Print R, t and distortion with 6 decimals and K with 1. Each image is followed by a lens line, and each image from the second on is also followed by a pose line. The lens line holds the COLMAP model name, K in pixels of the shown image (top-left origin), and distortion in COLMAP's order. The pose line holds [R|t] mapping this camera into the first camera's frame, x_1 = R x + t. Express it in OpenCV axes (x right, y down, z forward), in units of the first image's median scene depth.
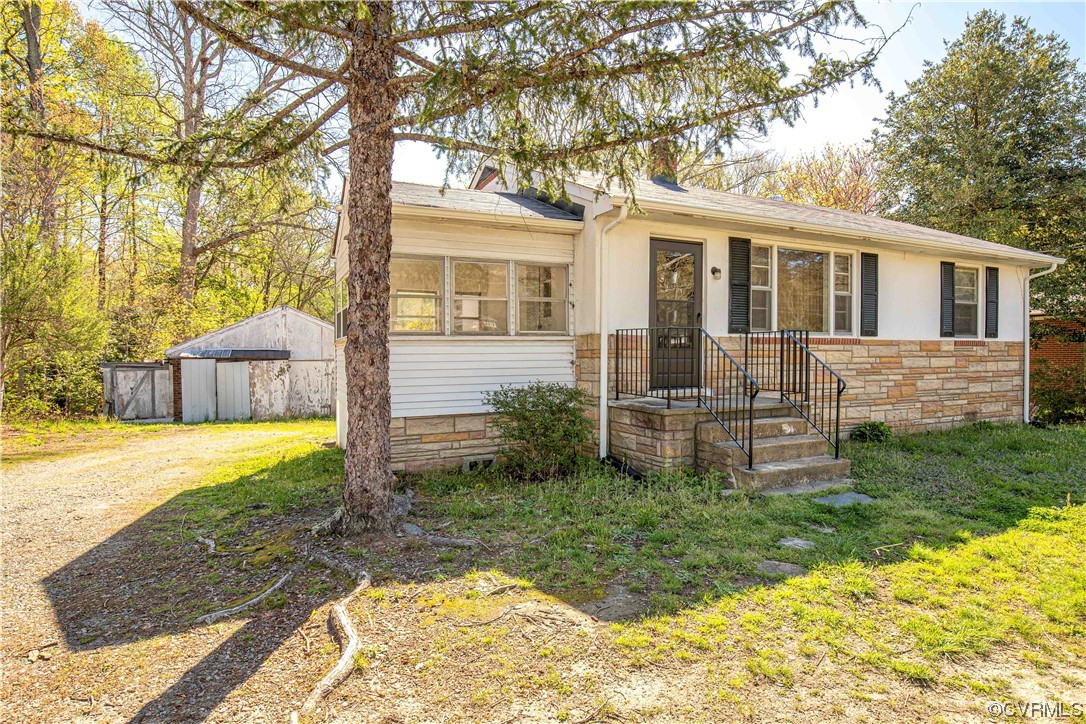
lens RADIAL K [[621.3, 0, 543.0], [0, 621.3, 362.0], [0, 0, 1]] dist [-0.000645, 0.000629]
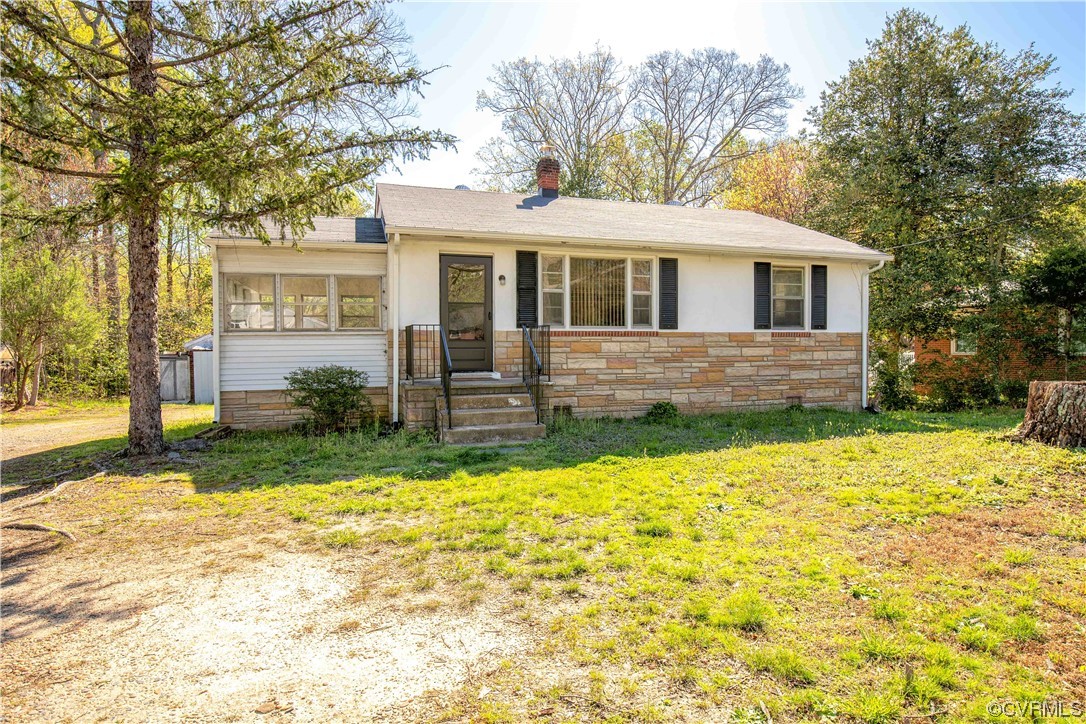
lens RADIAL K [[646.6, 0, 543.0], [0, 646.6, 362.0], [0, 0, 1]] dist [-0.005653, -0.001370]
pose [[0.989362, 0.000417, -0.145471, 0.465252], [0.001024, 0.999951, 0.009835, 0.007833], [0.145468, -0.009879, 0.989314, -0.236730]]
